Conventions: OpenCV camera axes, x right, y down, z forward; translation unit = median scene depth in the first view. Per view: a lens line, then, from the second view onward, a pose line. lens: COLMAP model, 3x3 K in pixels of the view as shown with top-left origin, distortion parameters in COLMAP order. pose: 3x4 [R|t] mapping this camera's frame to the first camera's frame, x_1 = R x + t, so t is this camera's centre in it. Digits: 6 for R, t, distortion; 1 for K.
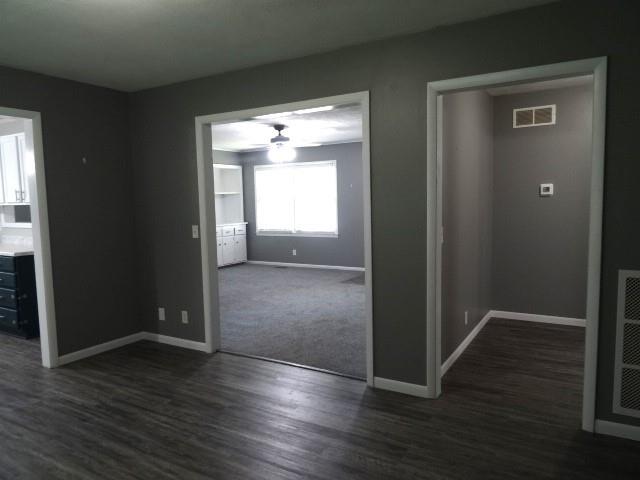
lens RADIAL K [[458.3, 0, 320.0], [0, 458.3, 240.0], [0, 0, 1]] dist [-0.003503, 0.002370]
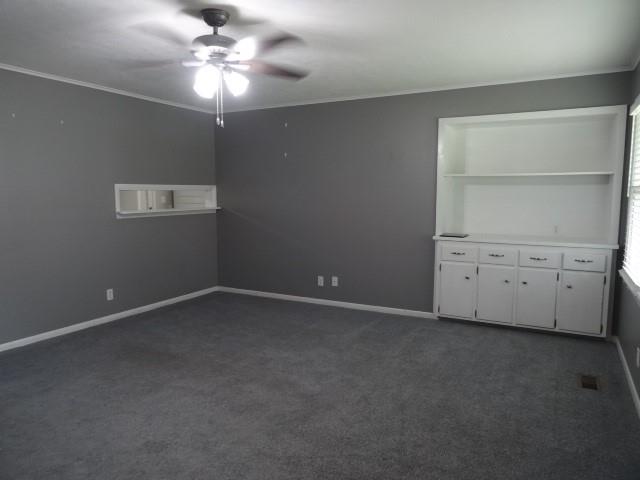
lens RADIAL K [[458.3, 0, 320.0], [0, 458.3, 240.0], [0, 0, 1]] dist [-0.003503, 0.002370]
pose [[0.038483, 0.122272, -0.991750, 0.542914], [-0.092655, 0.988646, 0.118294, -0.157317], [0.994954, 0.087339, 0.049376, 1.697905]]
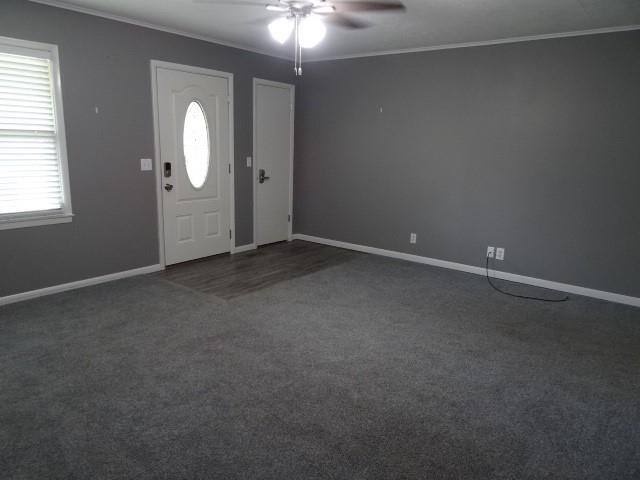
lens RADIAL K [[458.3, 0, 320.0], [0, 458.3, 240.0], [0, 0, 1]] dist [-0.003503, 0.002370]
pose [[0.124807, -0.186407, 0.974513, -0.793870], [0.056395, 0.981938, 0.180605, -0.117551], [-0.990577, 0.032417, 0.133065, 1.439921]]
